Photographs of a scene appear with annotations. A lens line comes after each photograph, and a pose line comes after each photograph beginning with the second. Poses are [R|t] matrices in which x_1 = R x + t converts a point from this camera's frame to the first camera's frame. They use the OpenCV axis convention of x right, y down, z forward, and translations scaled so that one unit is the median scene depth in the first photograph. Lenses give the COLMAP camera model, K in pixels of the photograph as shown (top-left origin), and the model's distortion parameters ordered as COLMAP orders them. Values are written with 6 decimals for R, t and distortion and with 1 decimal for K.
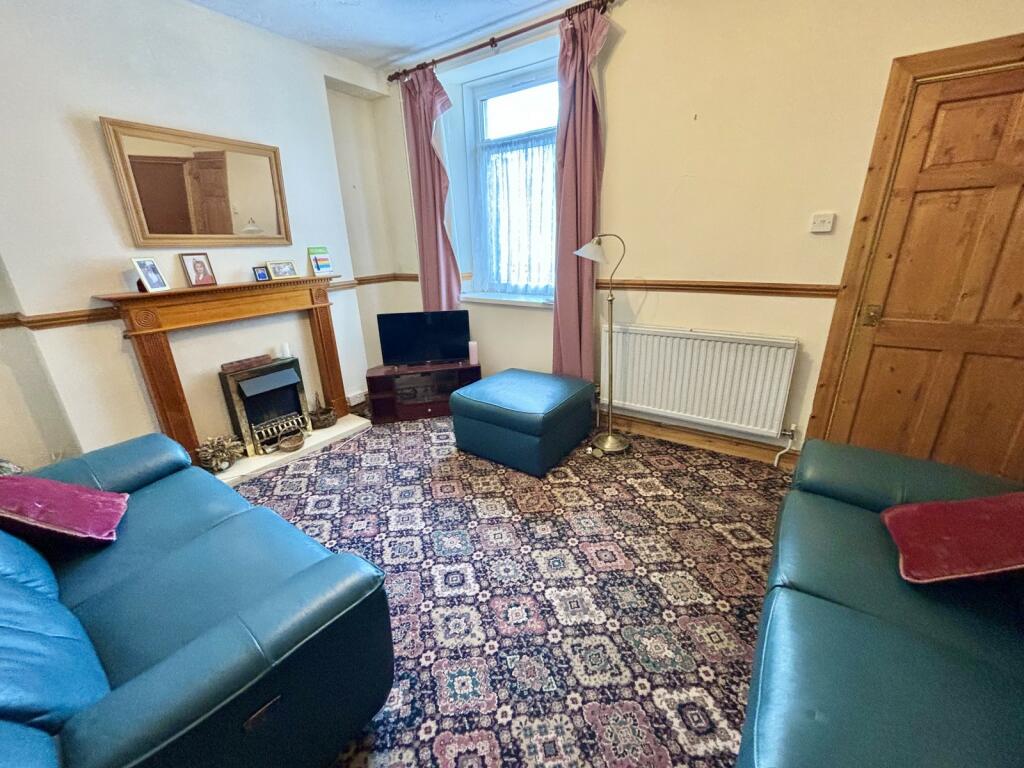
lens RADIAL K [[416.4, 0, 510.7], [0, 416.4, 380.0], [0, 0, 1]] dist [0.002878, 0.000030]
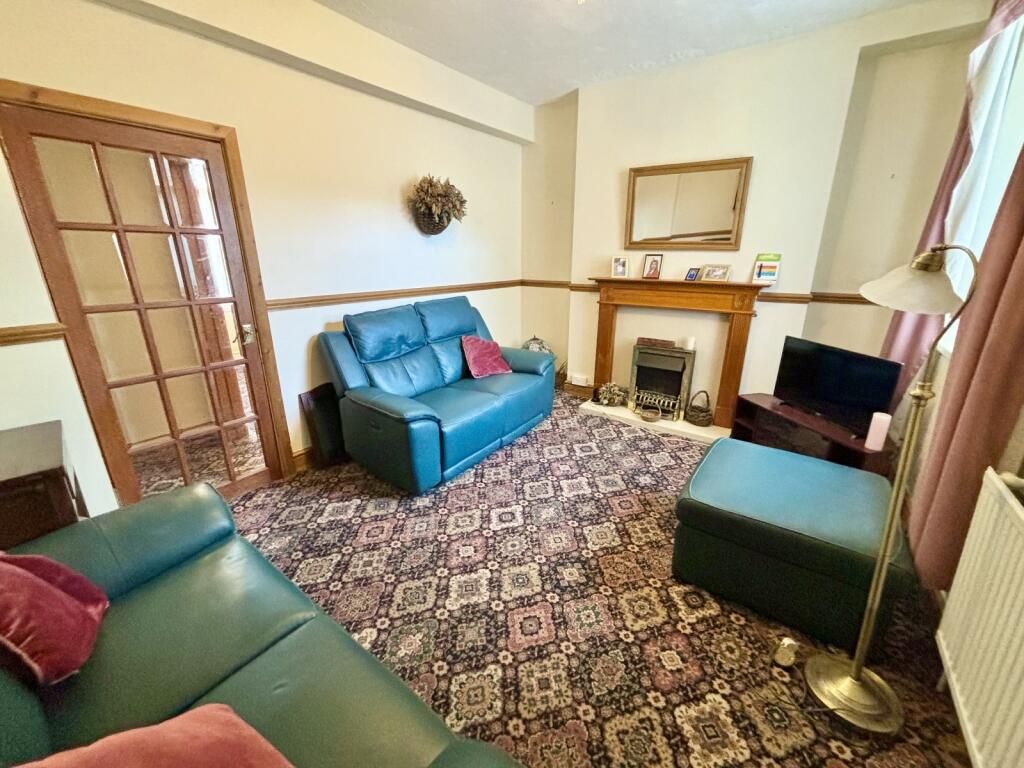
lens RADIAL K [[416.4, 0, 510.7], [0, 416.4, 380.0], [0, 0, 1]] dist [0.002878, 0.000030]
pose [[-0.024696, 0.325513, -0.945215, 0.754288], [-0.325158, 0.891476, 0.315503, -0.240170], [0.945337, 0.315136, 0.083827, 0.638688]]
